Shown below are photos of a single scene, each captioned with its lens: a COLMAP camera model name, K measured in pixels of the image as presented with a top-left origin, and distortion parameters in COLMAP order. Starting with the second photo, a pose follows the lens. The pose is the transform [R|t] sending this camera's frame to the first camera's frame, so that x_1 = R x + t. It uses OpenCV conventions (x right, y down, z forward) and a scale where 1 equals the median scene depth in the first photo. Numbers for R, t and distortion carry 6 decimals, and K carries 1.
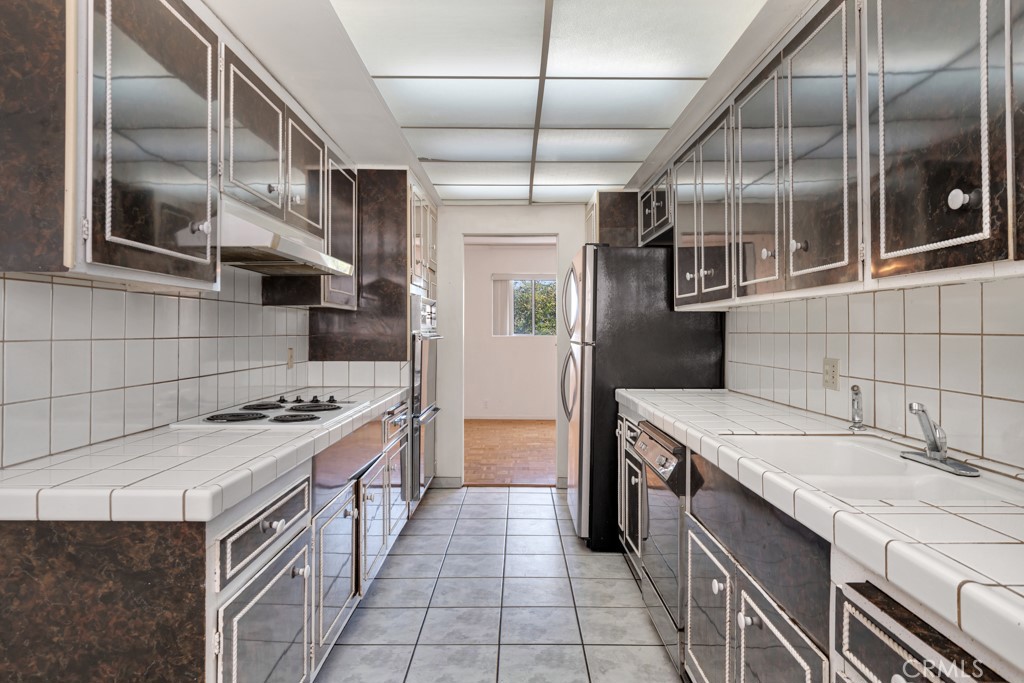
lens RADIAL K [[620.7, 0, 508.6], [0, 620.7, 324.0], [0, 0, 1]] dist [-0.009465, -0.002435]
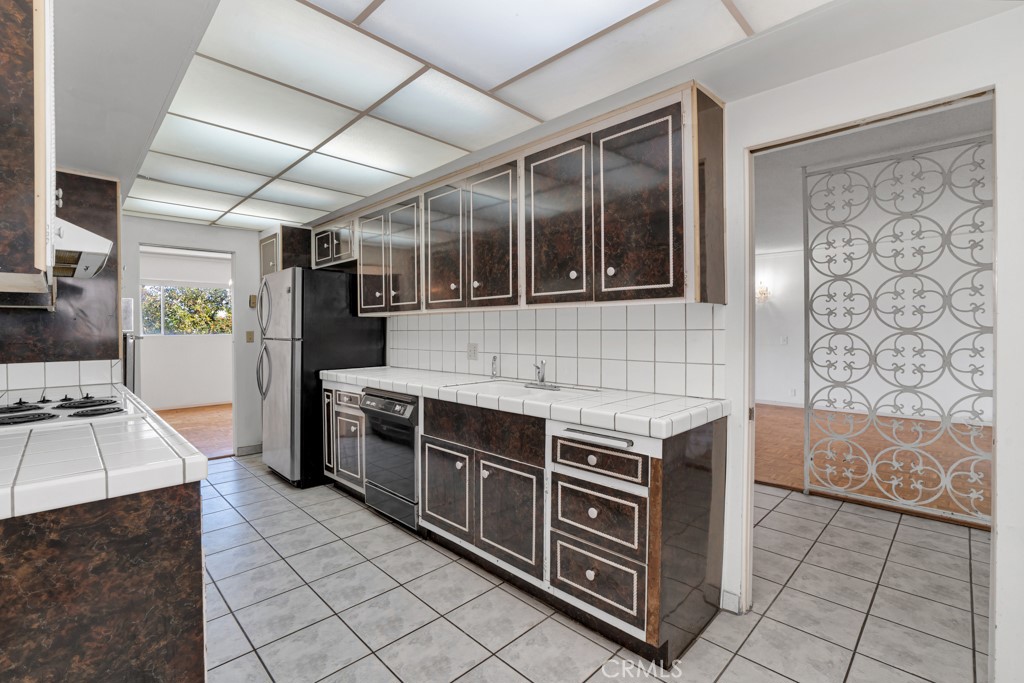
lens RADIAL K [[452.8, 0, 511.2], [0, 452.8, 335.6], [0, 0, 1]] dist [-0.023728, 0.000809]
pose [[0.702271, -0.014806, 0.711756, -0.689713], [-0.001587, 0.999749, 0.022364, 0.000370], [-0.711908, -0.016835, 0.702071, -0.091455]]
